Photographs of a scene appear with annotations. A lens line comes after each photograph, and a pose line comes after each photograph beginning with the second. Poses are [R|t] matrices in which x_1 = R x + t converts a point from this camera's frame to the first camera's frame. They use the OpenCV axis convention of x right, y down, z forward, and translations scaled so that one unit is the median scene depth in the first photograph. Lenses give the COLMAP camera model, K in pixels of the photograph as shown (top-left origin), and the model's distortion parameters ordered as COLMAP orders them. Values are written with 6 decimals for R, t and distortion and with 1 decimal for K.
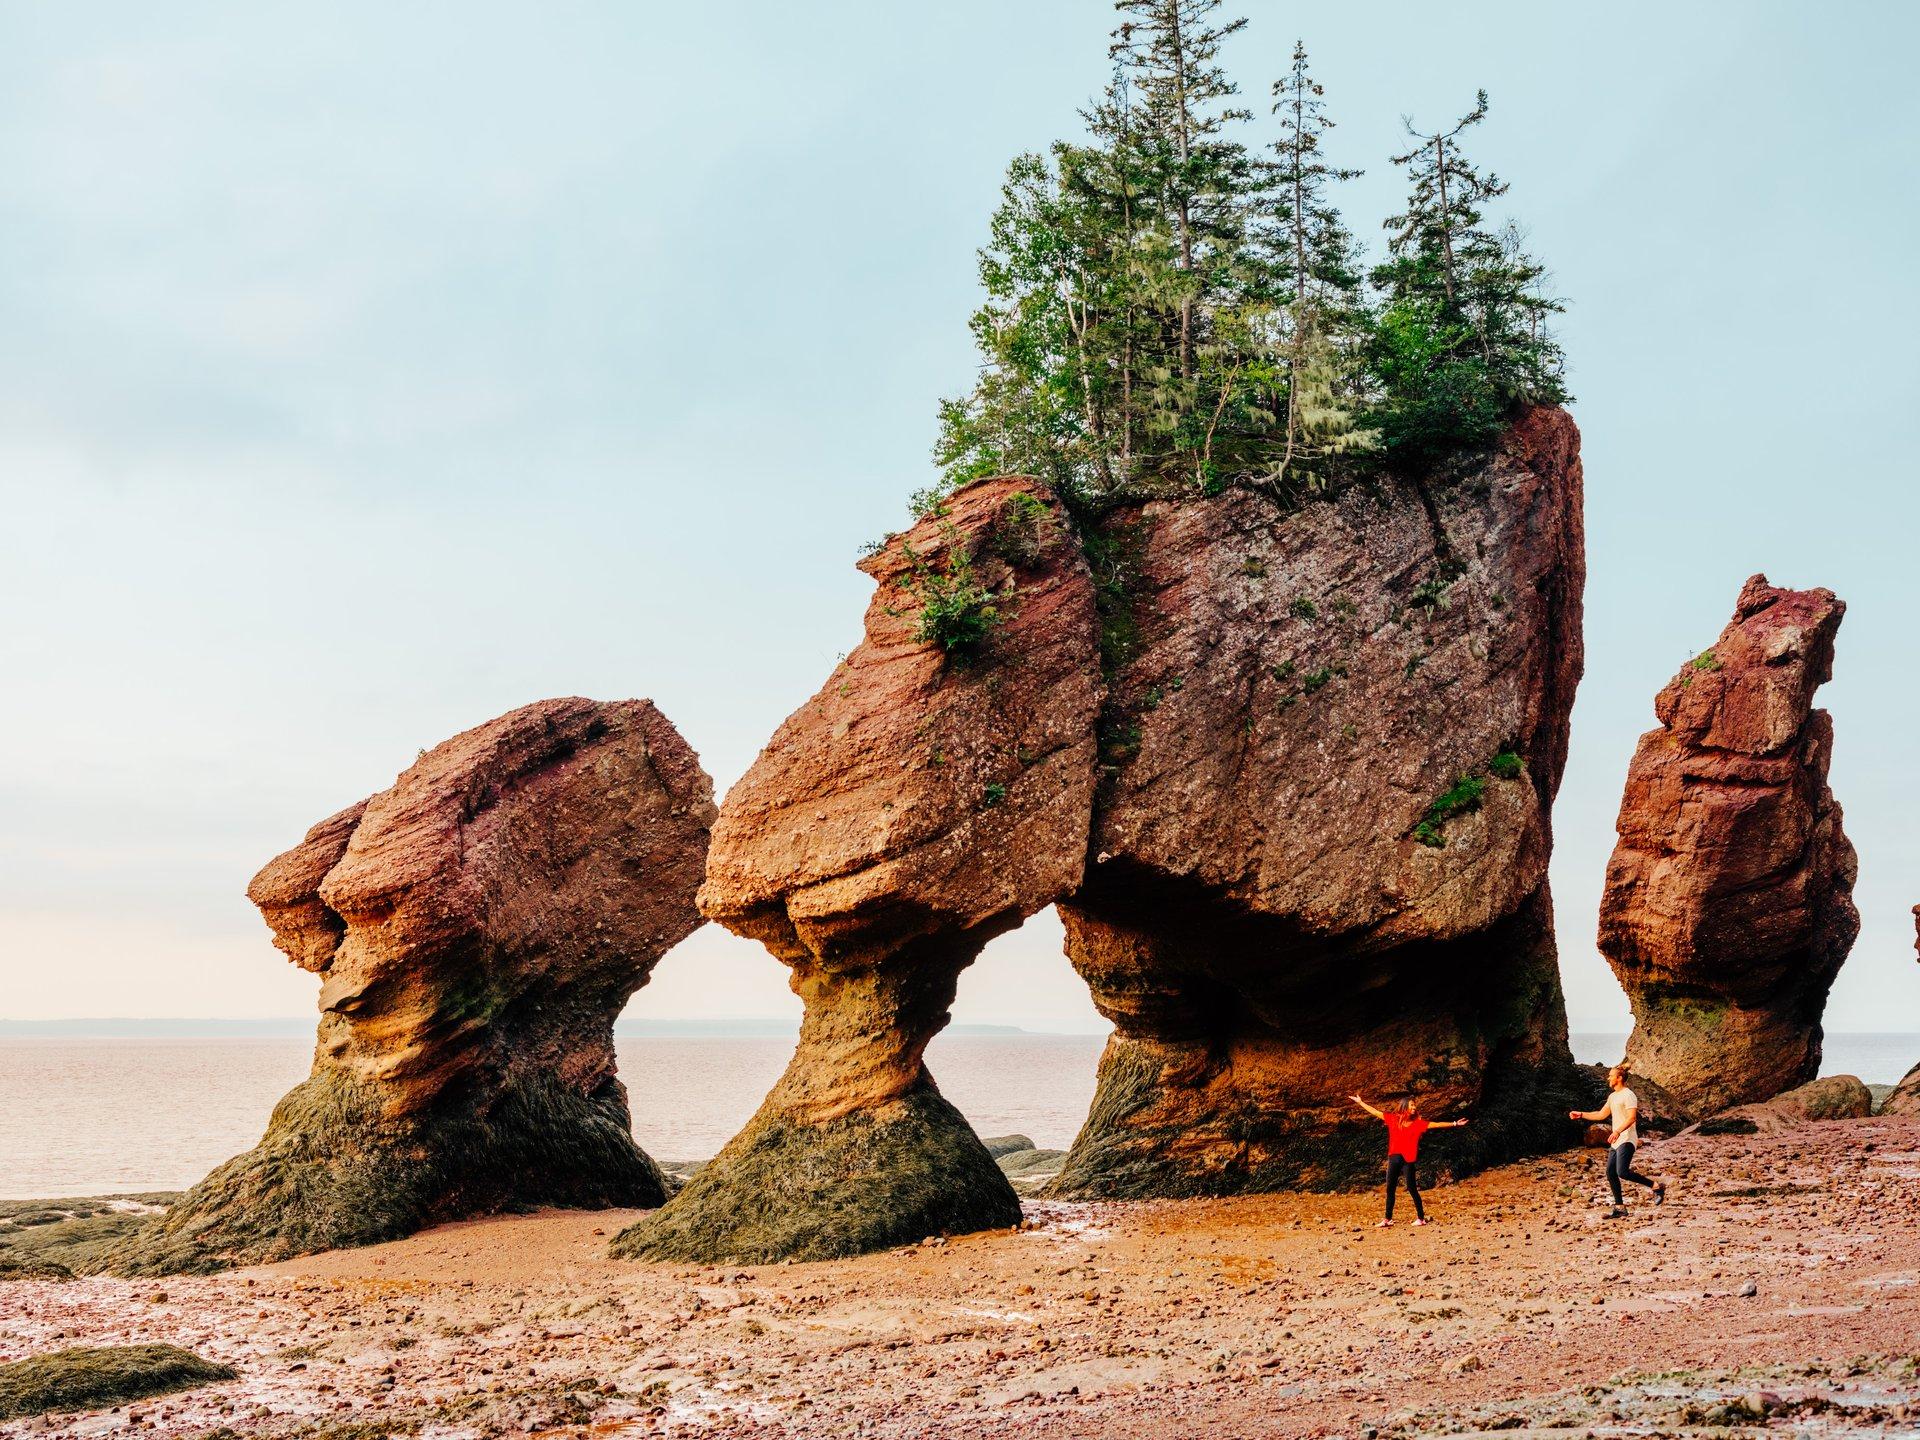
lens RADIAL K [[2766.1, 0, 972.2], [0, 2766.1, 730.7], [0, 0, 1]] dist [0.022073, 0.000000]
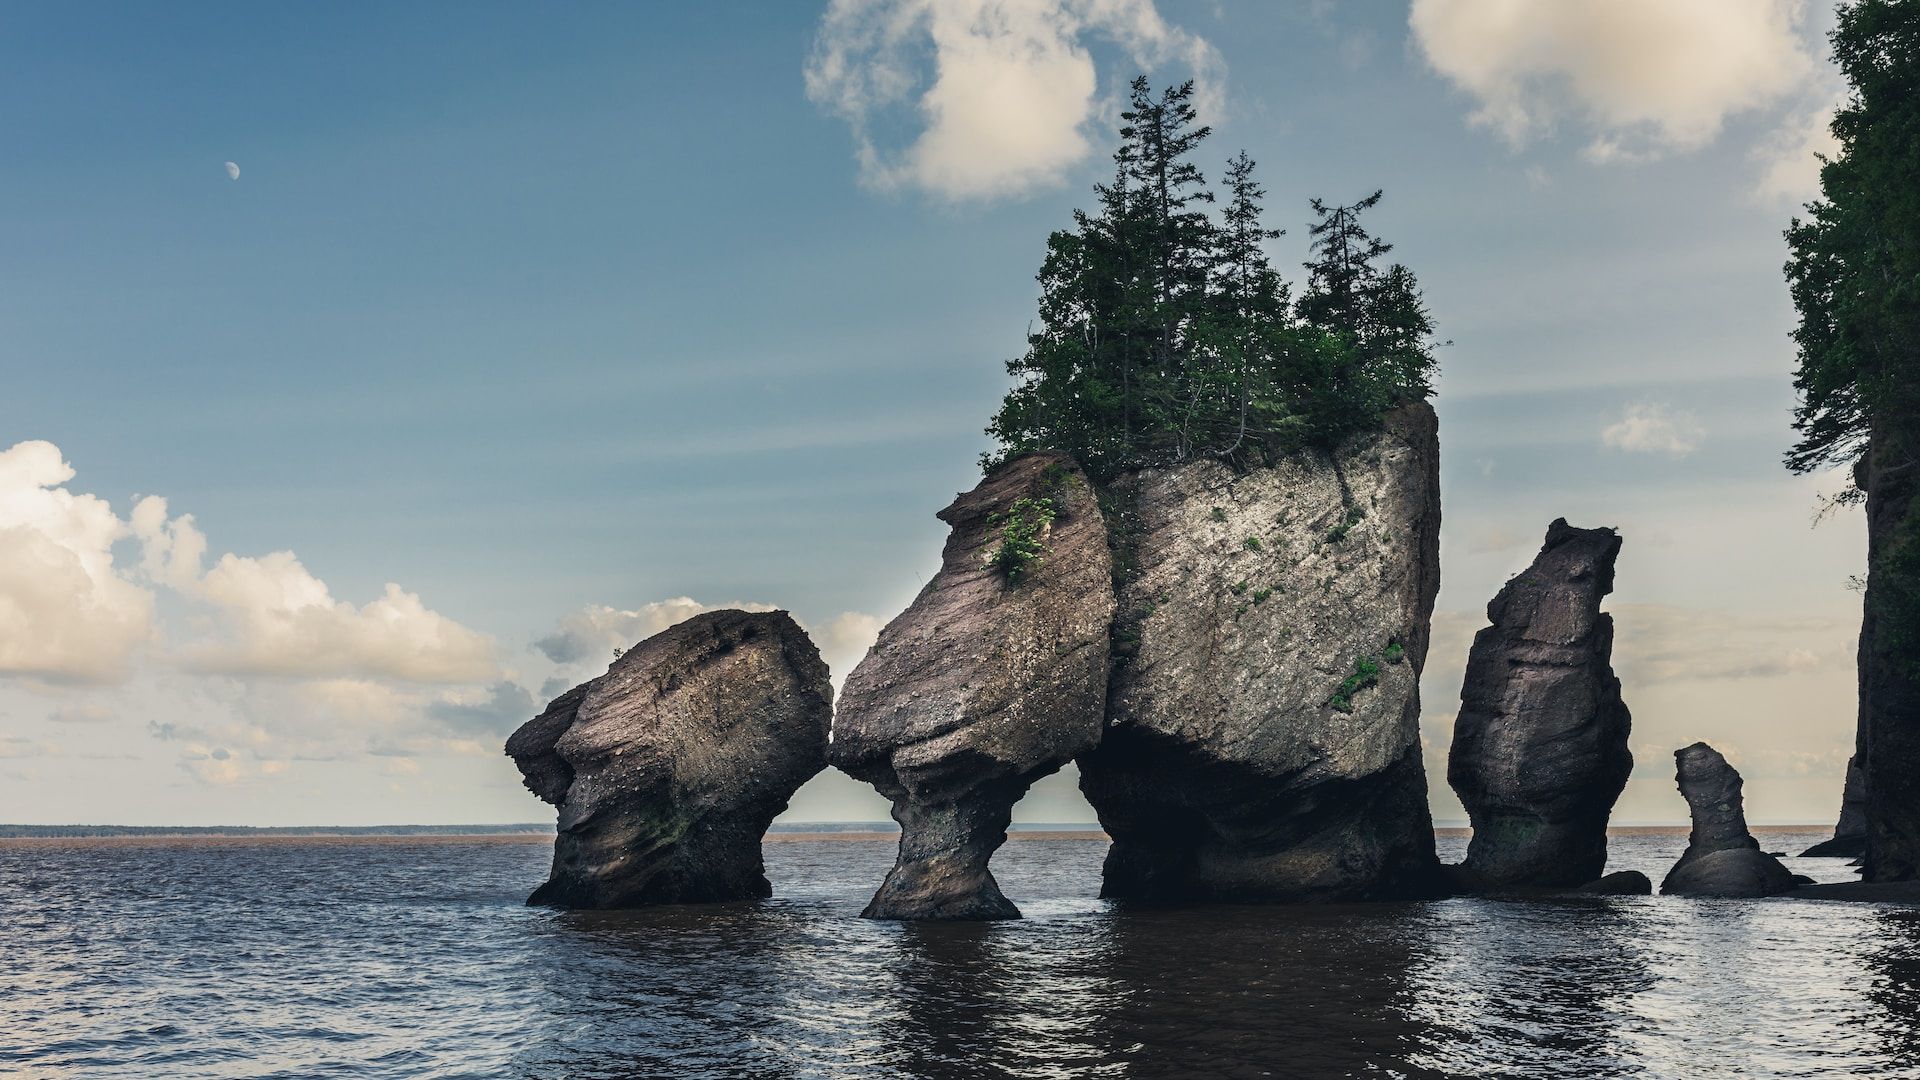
lens RADIAL K [[1861.5, 0, 964.7], [0, 1861.5, 660.3], [0, 0, 1]] dist [0.028975, 0.000000]
pose [[0.999931, -0.005673, -0.010285, -0.016603], [0.005843, 0.999845, 0.016594, -0.001527], [0.010190, -0.016653, 0.999809, 0.048932]]
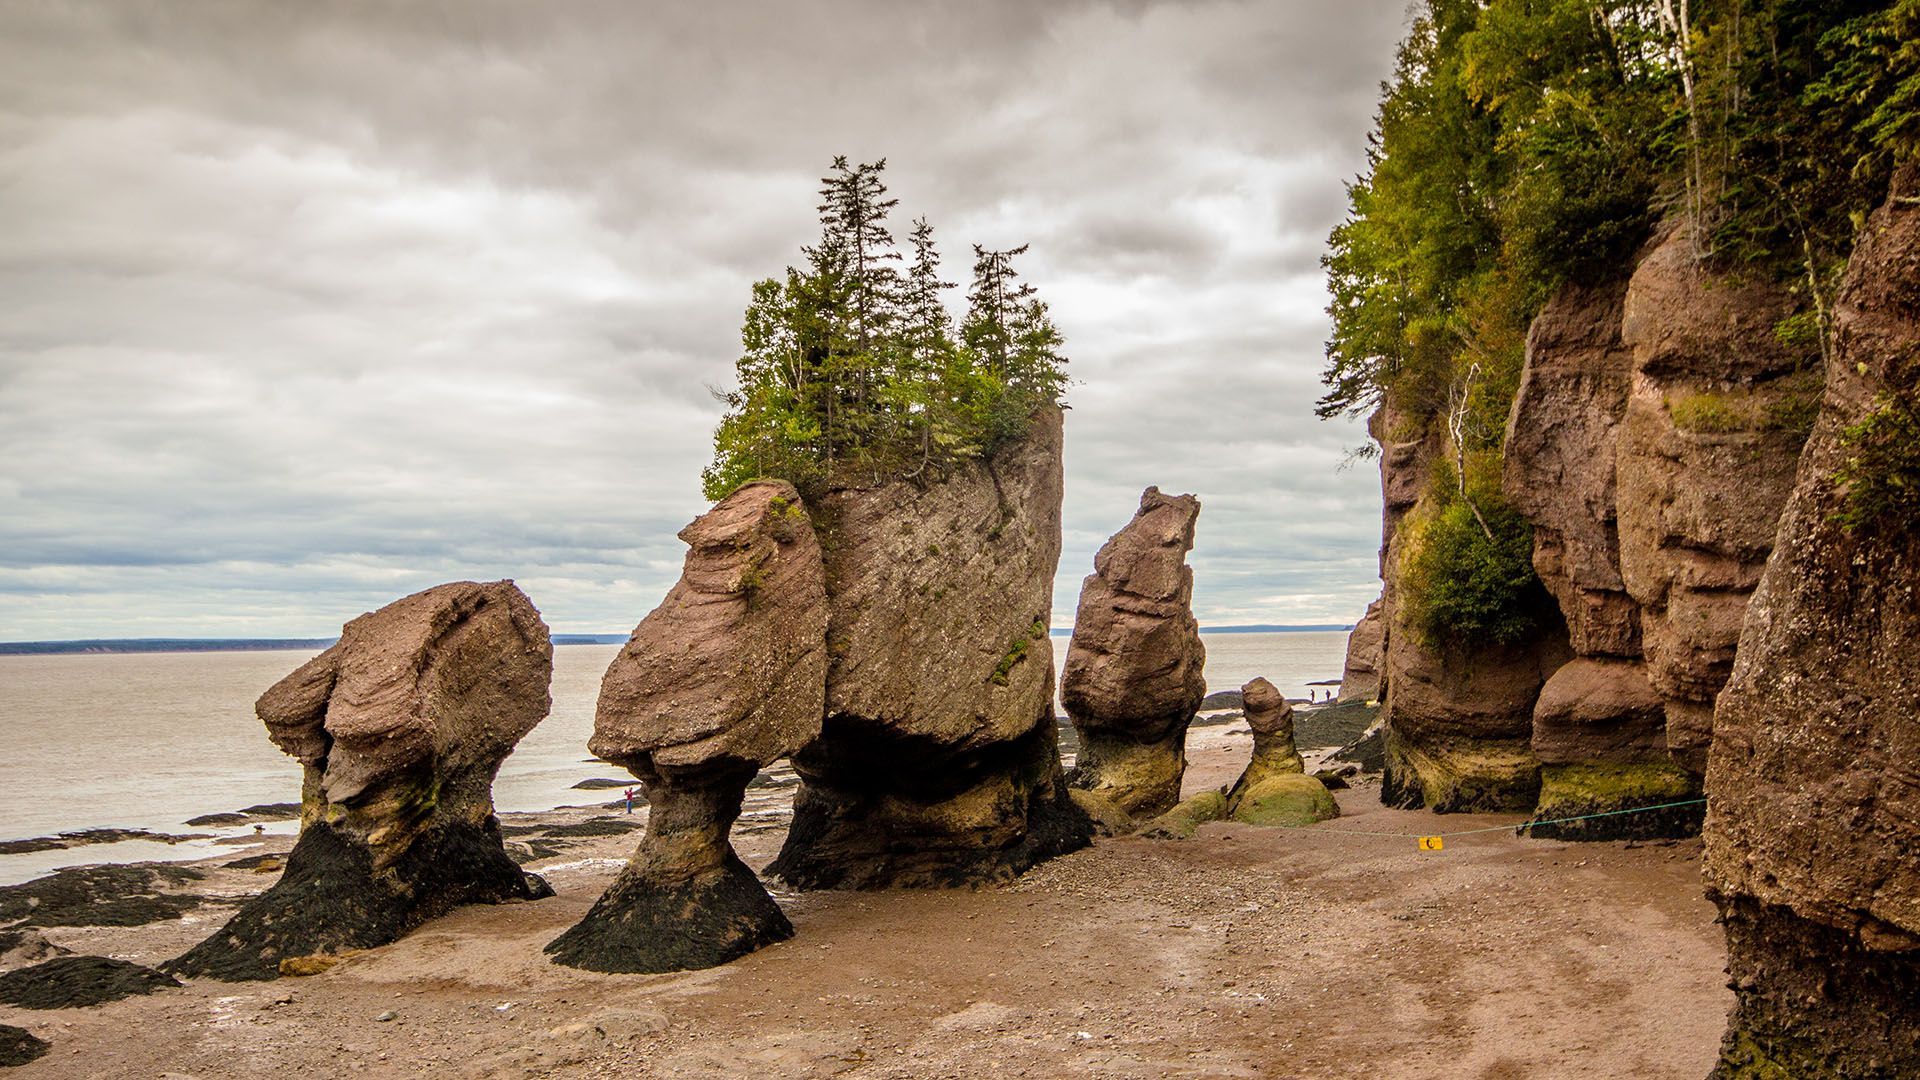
lens RADIAL K [[1744.6, 0, 920.6], [0, 1744.6, 571.8], [0, 0, 1]] dist [0.025344, 0.025415]
pose [[0.980236, -0.005666, 0.197753, -0.096461], [-0.007684, 0.997745, 0.066677, -0.098966], [-0.197684, -0.066879, 0.977982, -0.048049]]
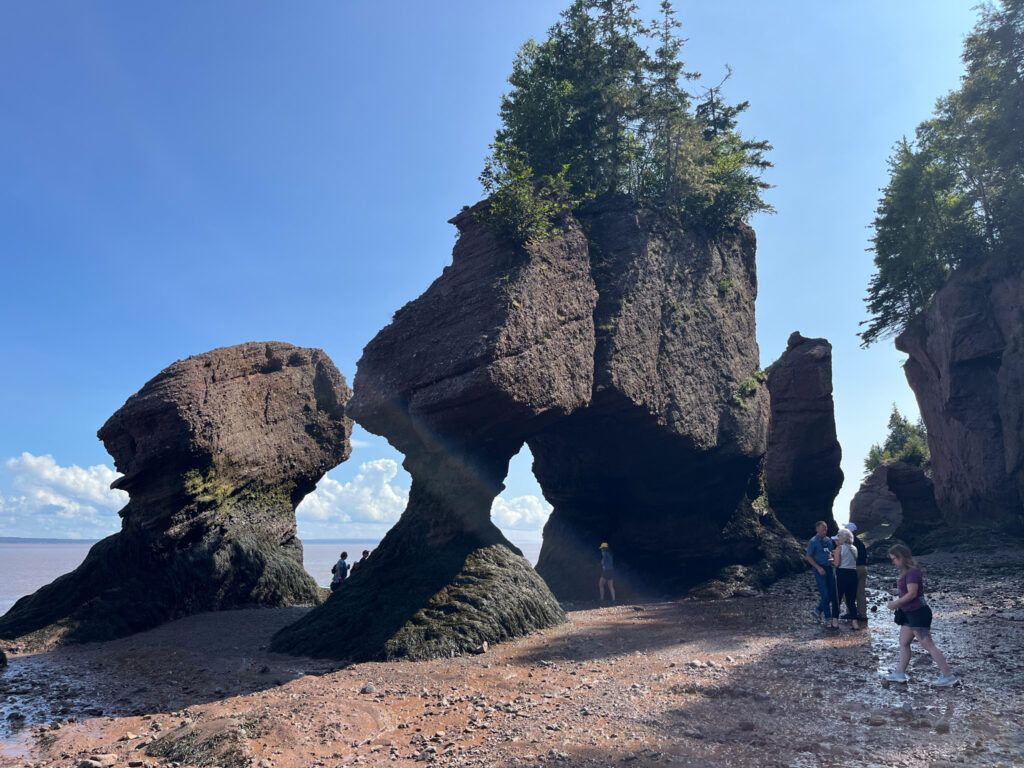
lens RADIAL K [[780.1, 0, 512.7], [0, 780.1, 382.9], [0, 0, 1]] dist [0.043037, -0.000819]
pose [[0.992656, 0.029179, 0.117403, -0.050665], [-0.018029, 0.995320, -0.094933, 0.075967], [-0.119624, 0.092119, 0.988536, 0.479038]]
